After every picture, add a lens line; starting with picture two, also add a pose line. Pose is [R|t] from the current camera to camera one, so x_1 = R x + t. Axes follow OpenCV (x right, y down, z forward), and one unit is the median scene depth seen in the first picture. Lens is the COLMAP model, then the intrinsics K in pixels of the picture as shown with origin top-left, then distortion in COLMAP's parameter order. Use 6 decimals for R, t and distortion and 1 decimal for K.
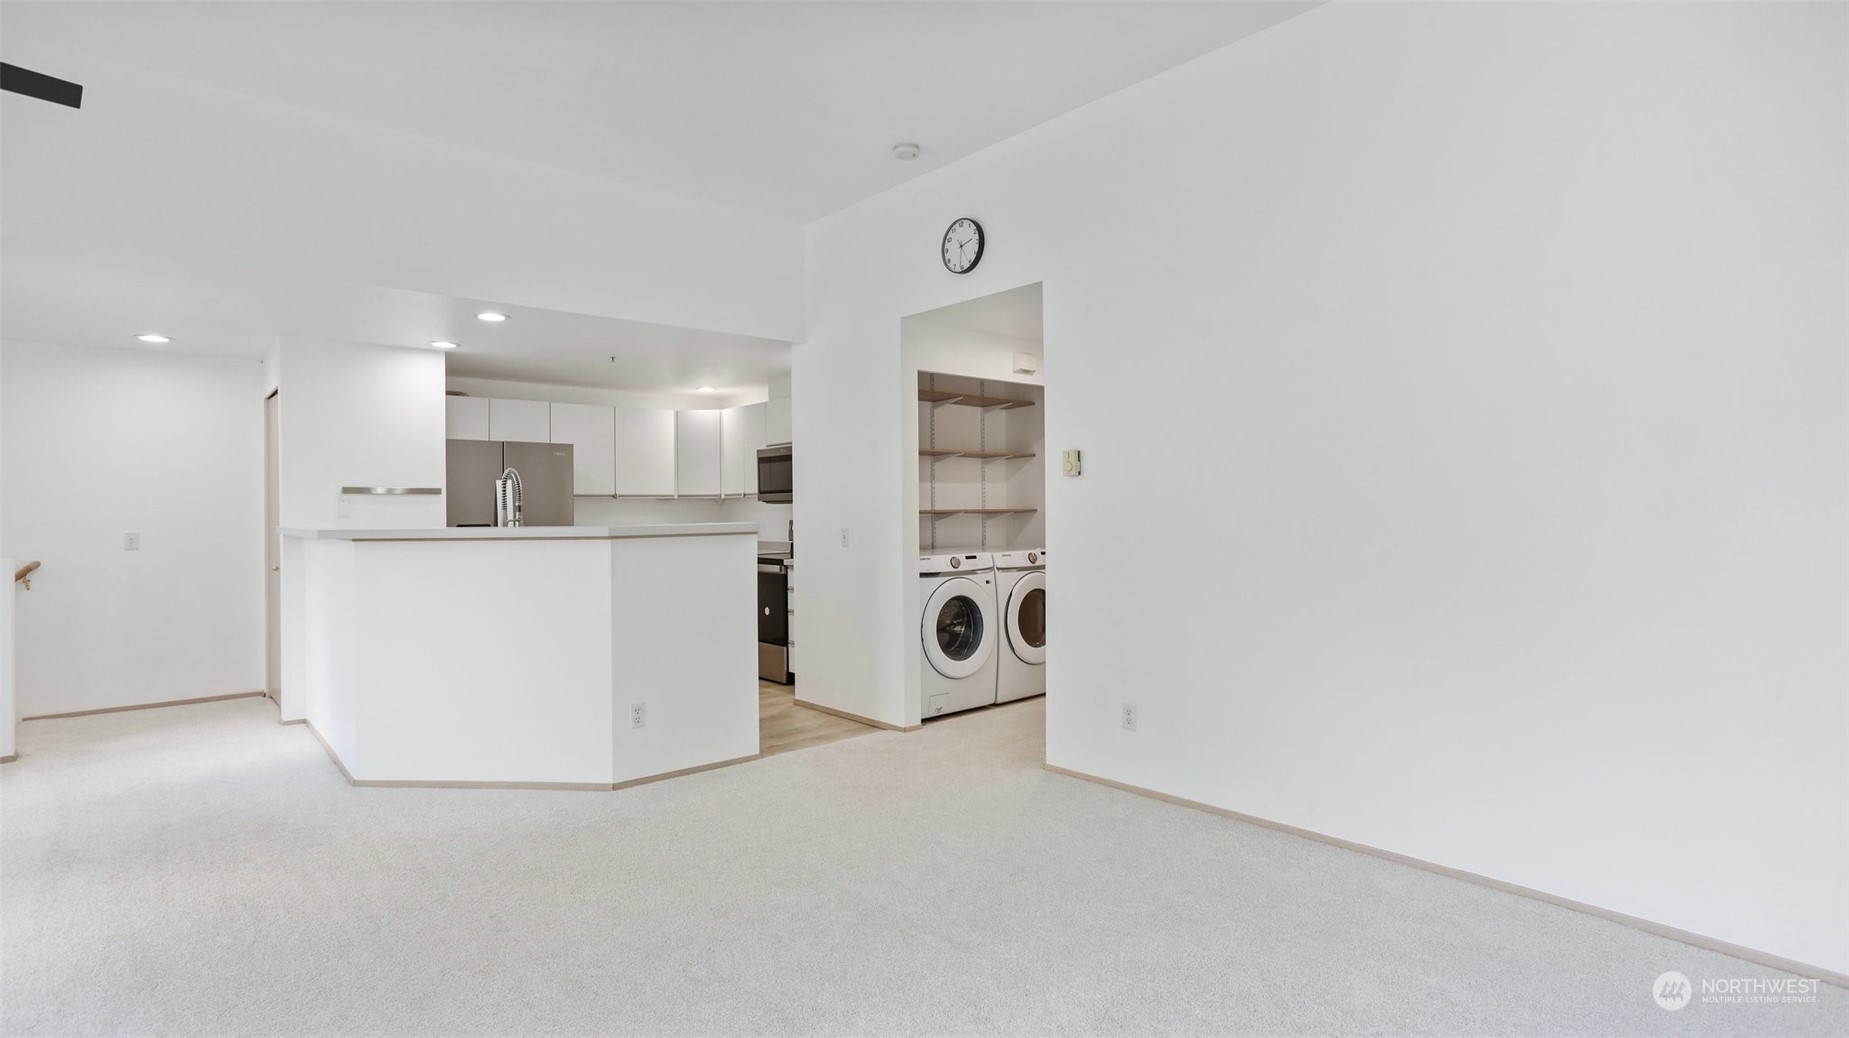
lens RADIAL K [[902.2, 0, 919.0], [0, 902.2, 505.2], [0, 0, 1]] dist [-0.029926, 0.016233]
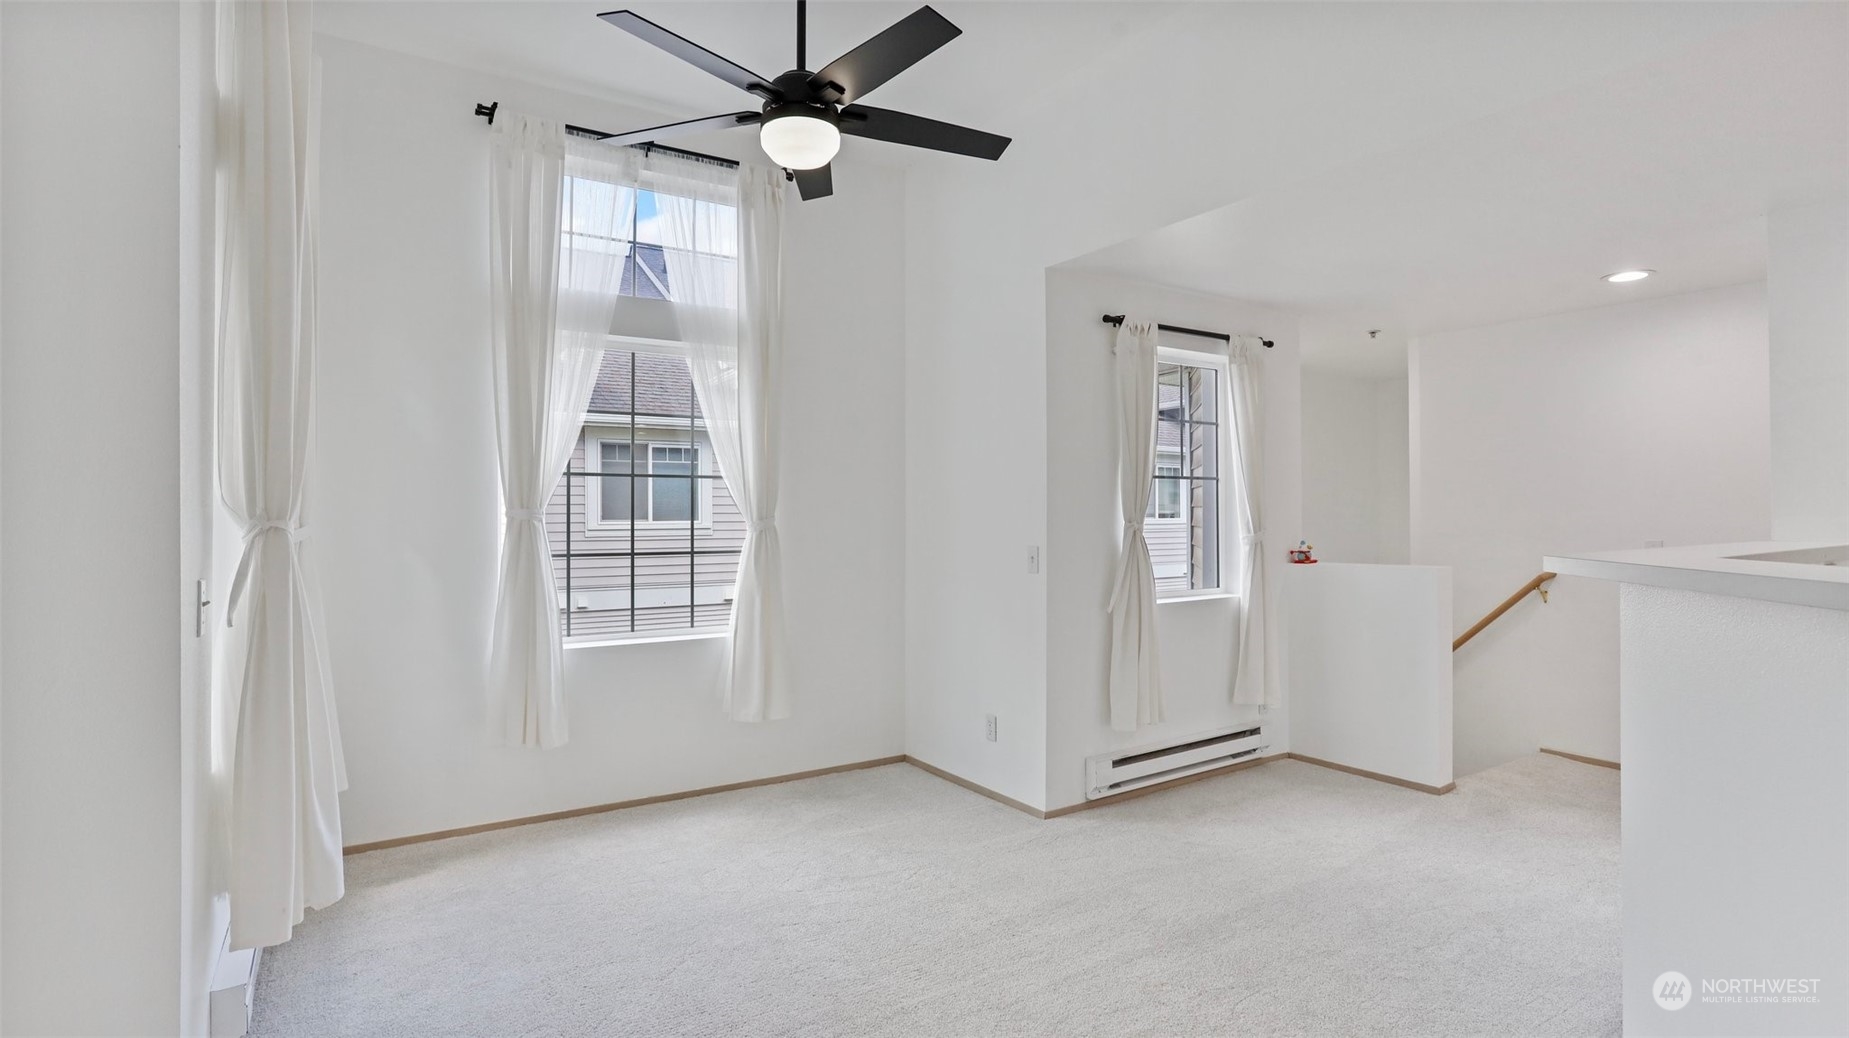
lens RADIAL K [[902.1, 0, 916.2], [0, 902.1, 505.0], [0, 0, 1]] dist [-0.039937, 0.029545]
pose [[-0.144411, -0.000108, -0.989518, -0.043124], [0.003985, 0.999992, -0.000691, -0.001919], [0.989510, -0.004043, -0.144410, 0.453978]]
